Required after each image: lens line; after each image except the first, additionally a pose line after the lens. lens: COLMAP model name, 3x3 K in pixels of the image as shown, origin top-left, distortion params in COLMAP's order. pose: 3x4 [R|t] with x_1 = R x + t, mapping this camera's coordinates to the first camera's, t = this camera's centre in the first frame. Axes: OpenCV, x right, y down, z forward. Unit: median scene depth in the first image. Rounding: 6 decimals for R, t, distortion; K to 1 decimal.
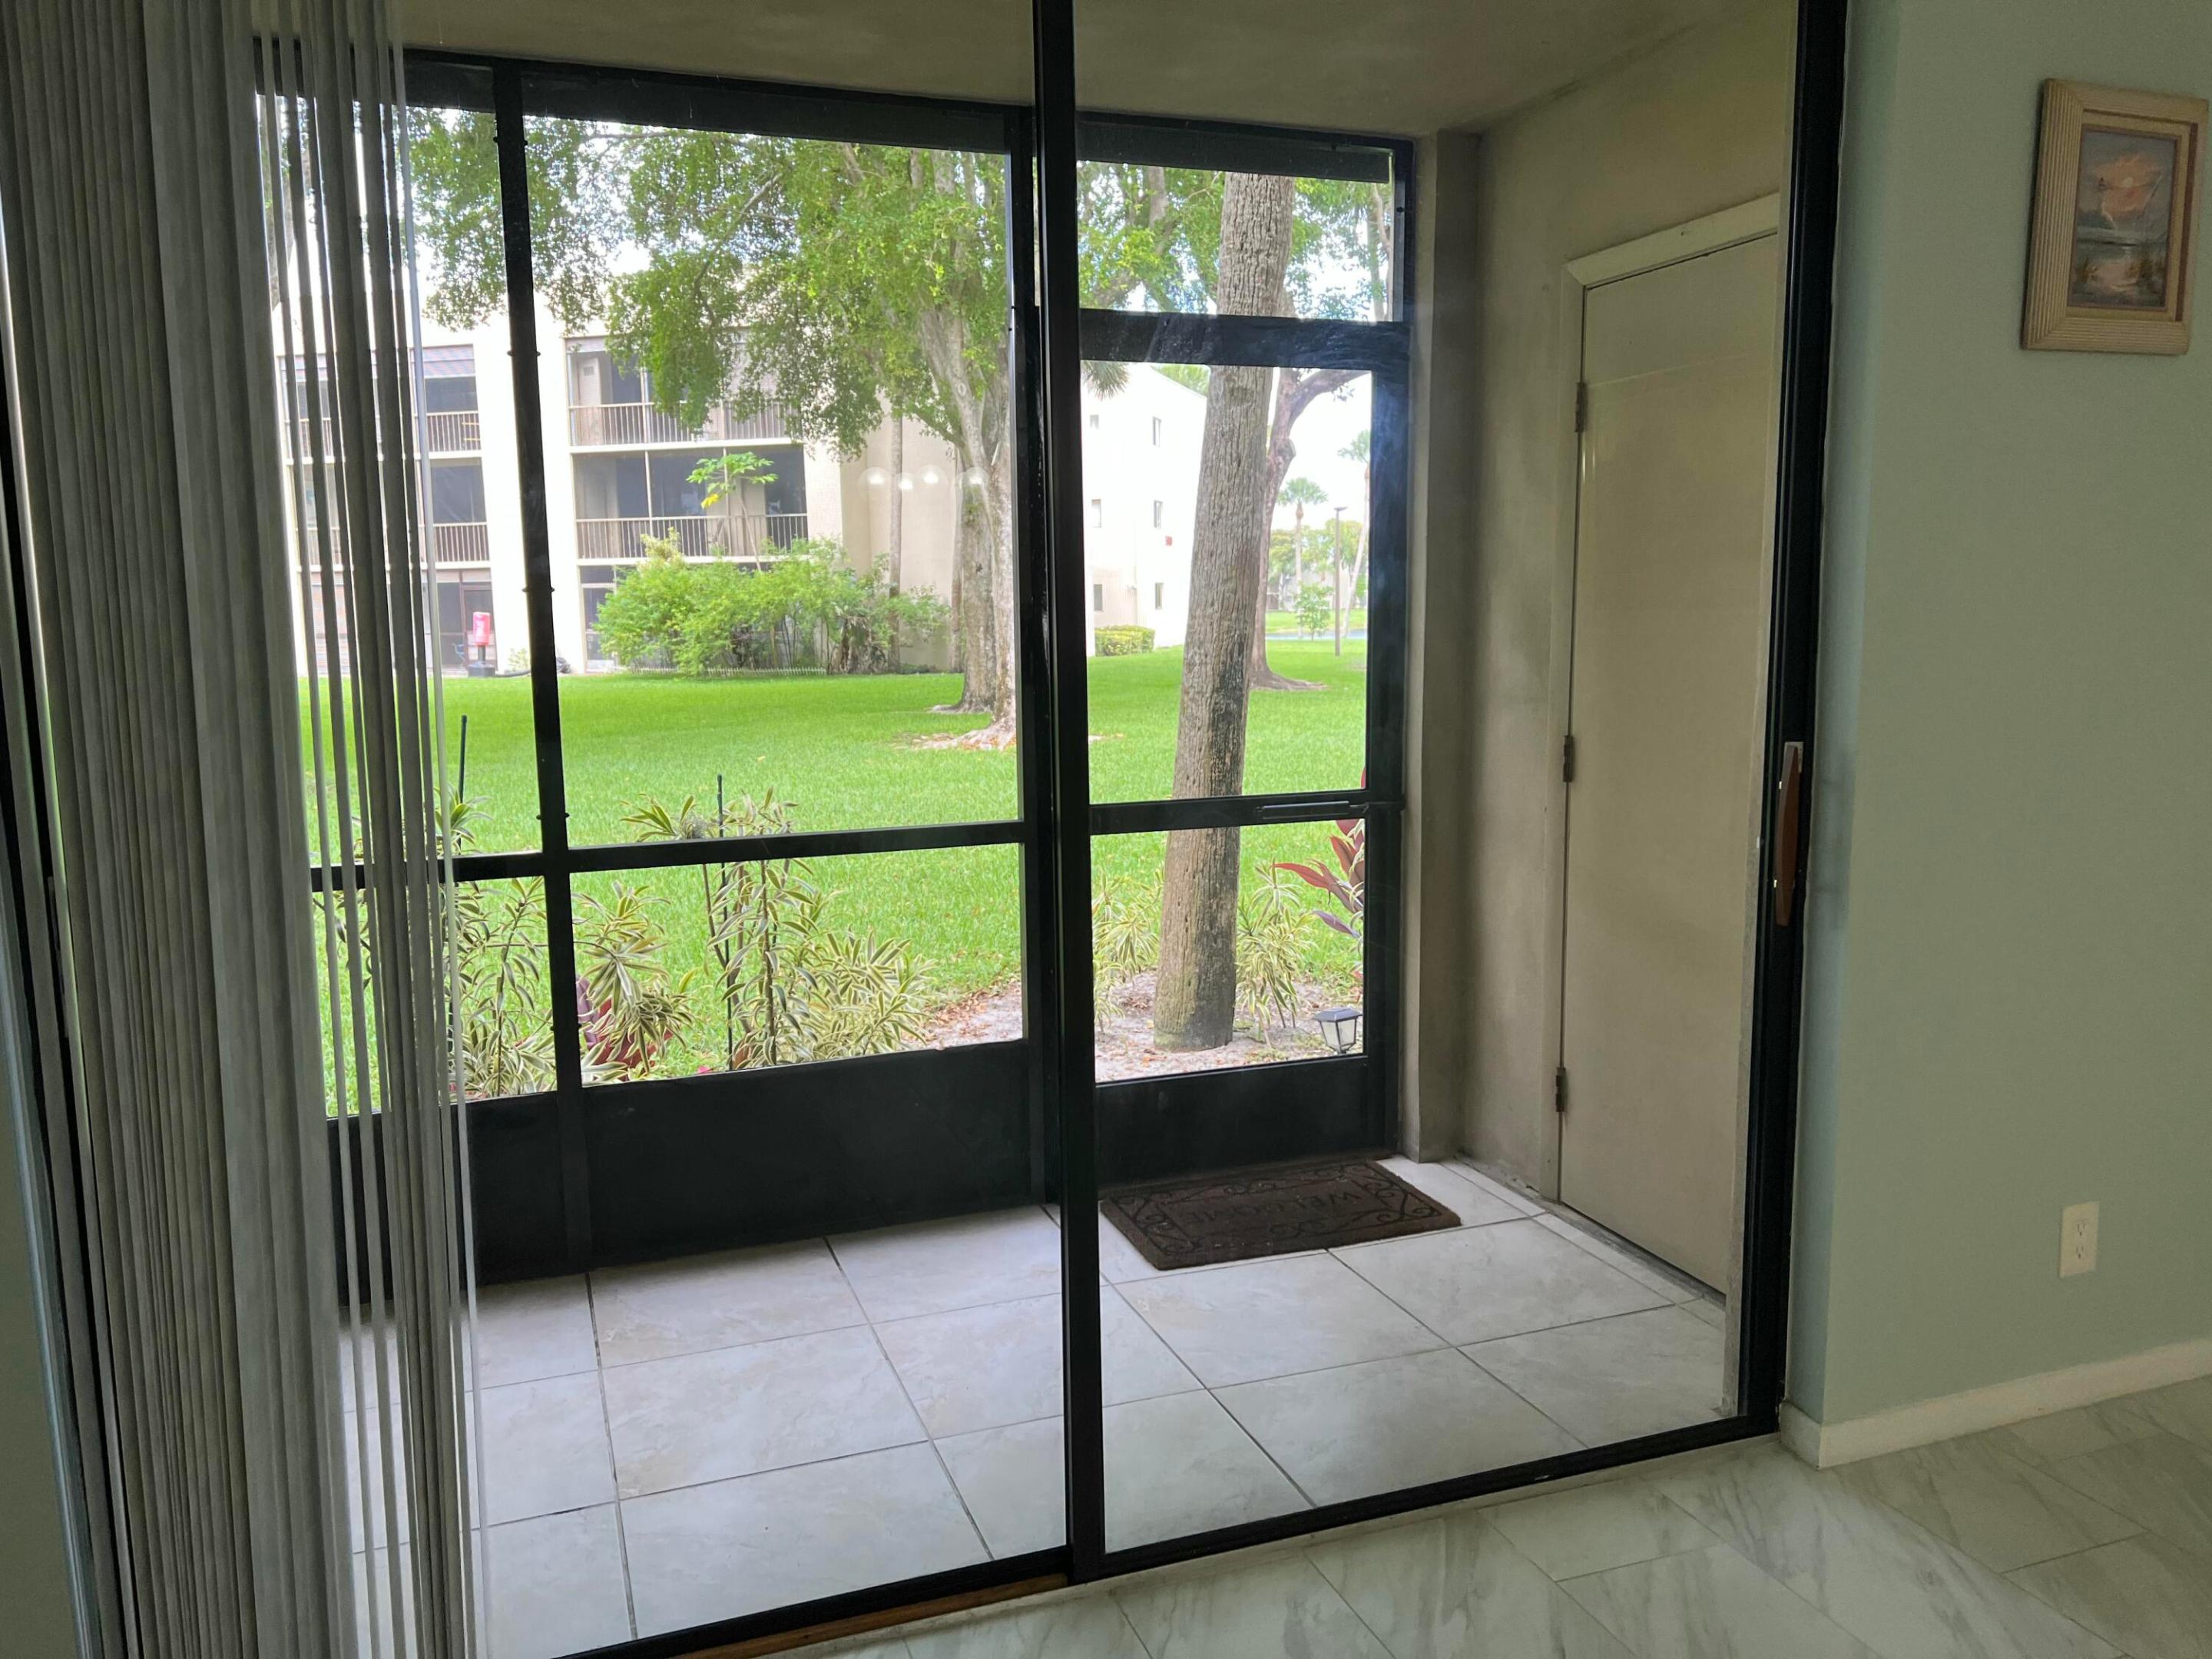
lens RADIAL K [[1654.9, 0, 1096.9], [0, 1654.9, 823.5], [0, 0, 1]] dist [0.053079, -0.055020]
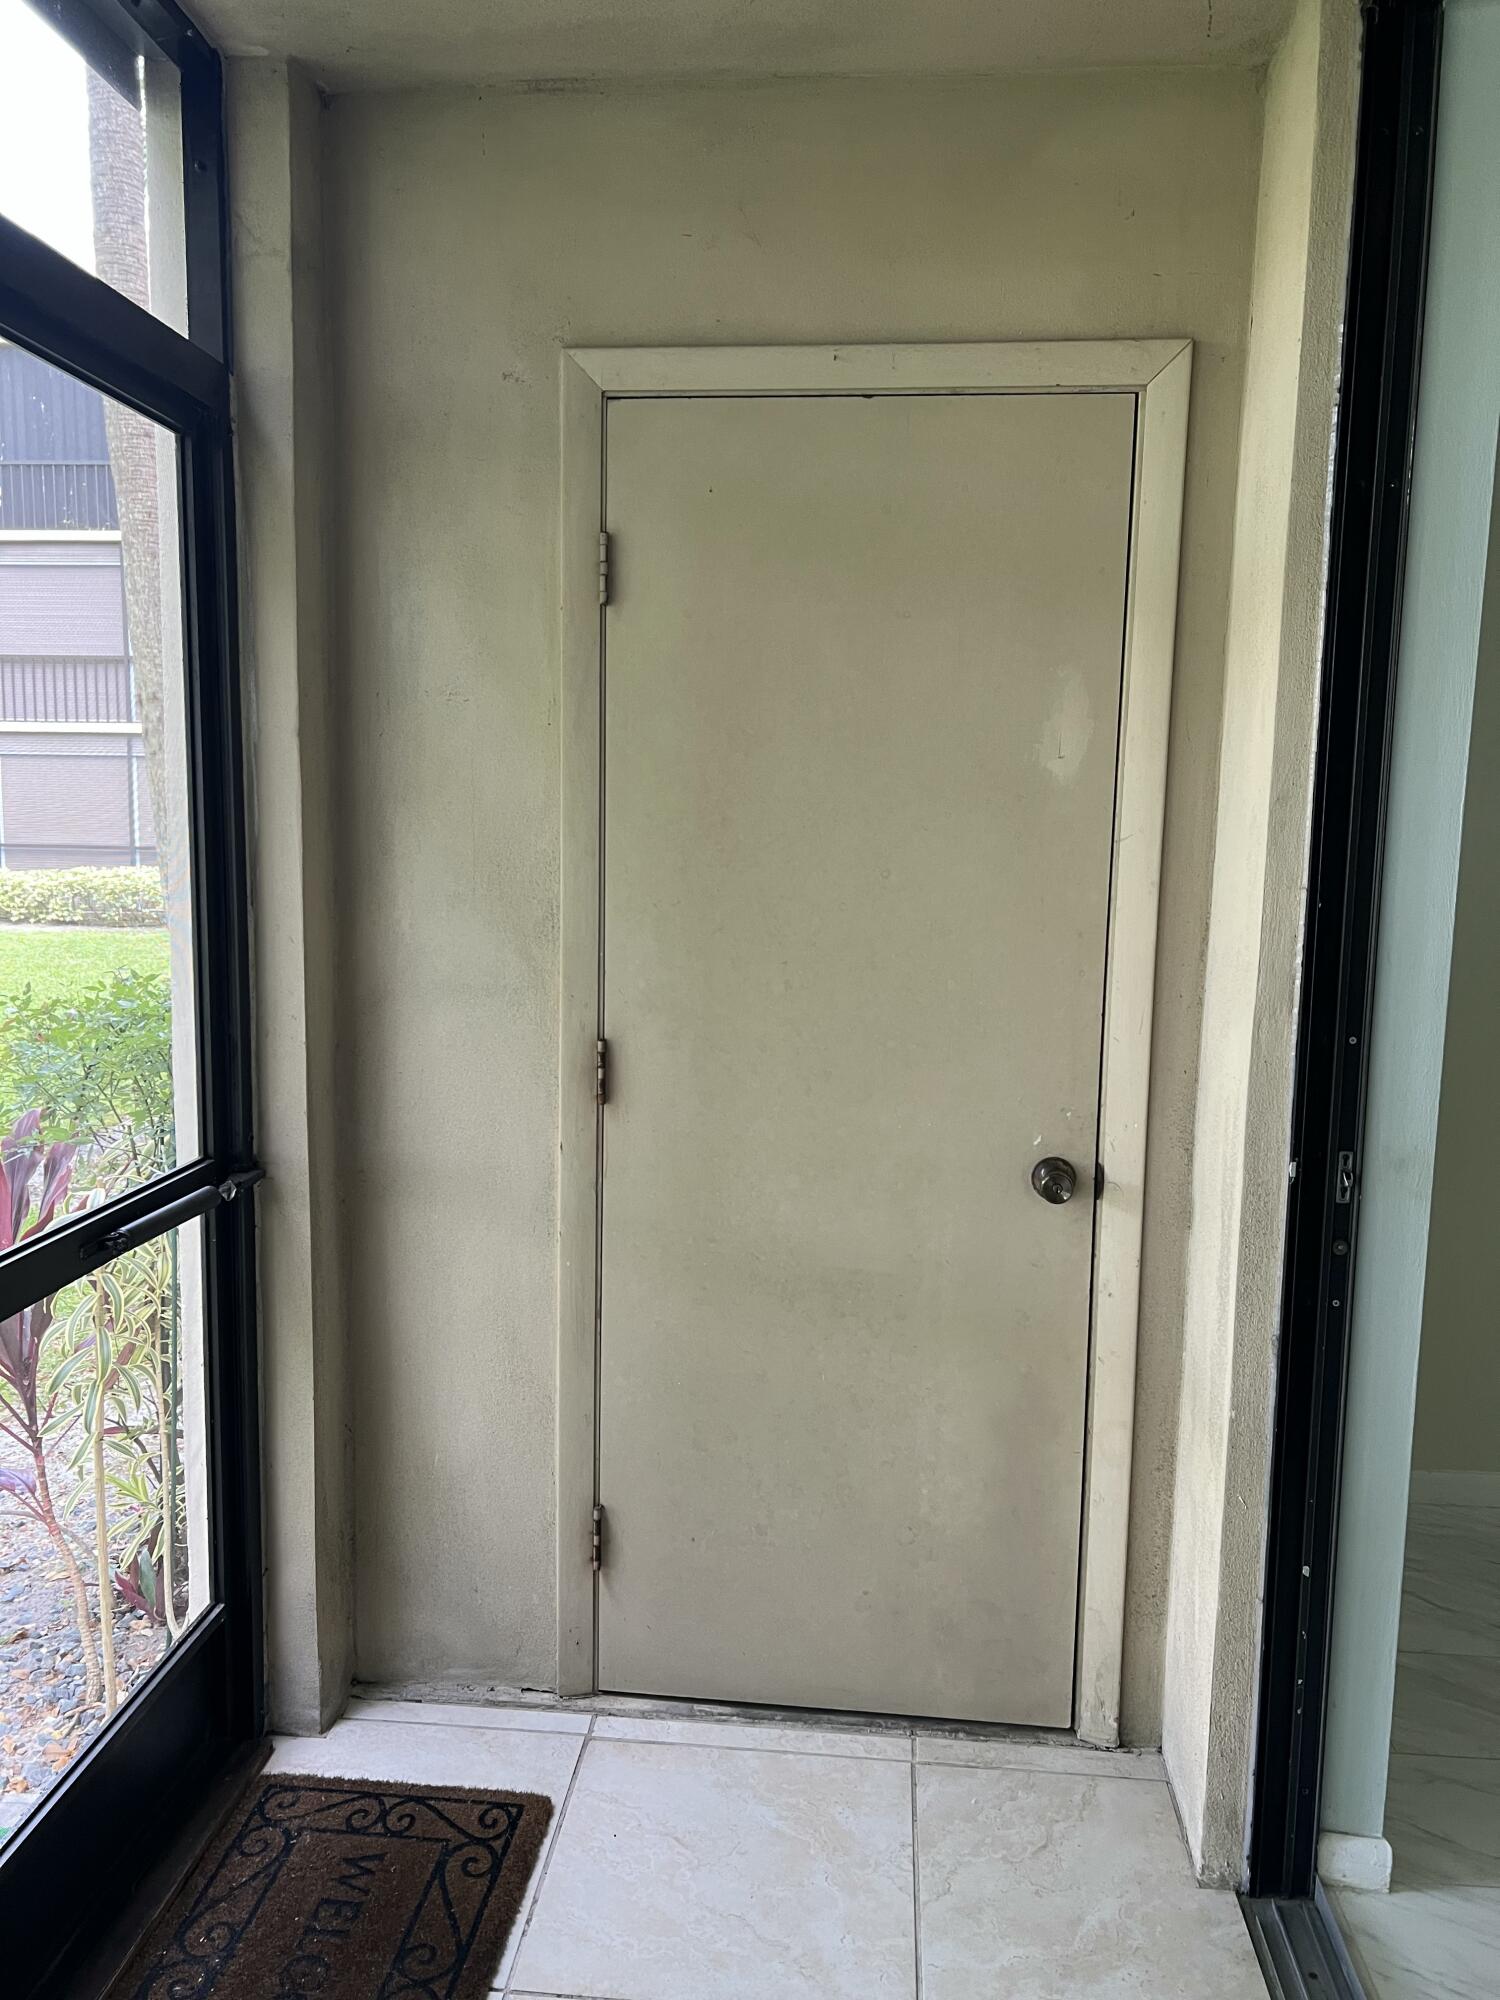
lens RADIAL K [[1496.3, 0, 748.7], [0, 1496.3, 1006.2], [0, 0, 1]] dist [0.053079, -0.055020]
pose [[0.430745, -0.090204, 0.897954, -0.255291], [0.099041, 0.993707, 0.052313, -0.093895], [-0.897023, 0.066401, 0.436968, 0.669232]]
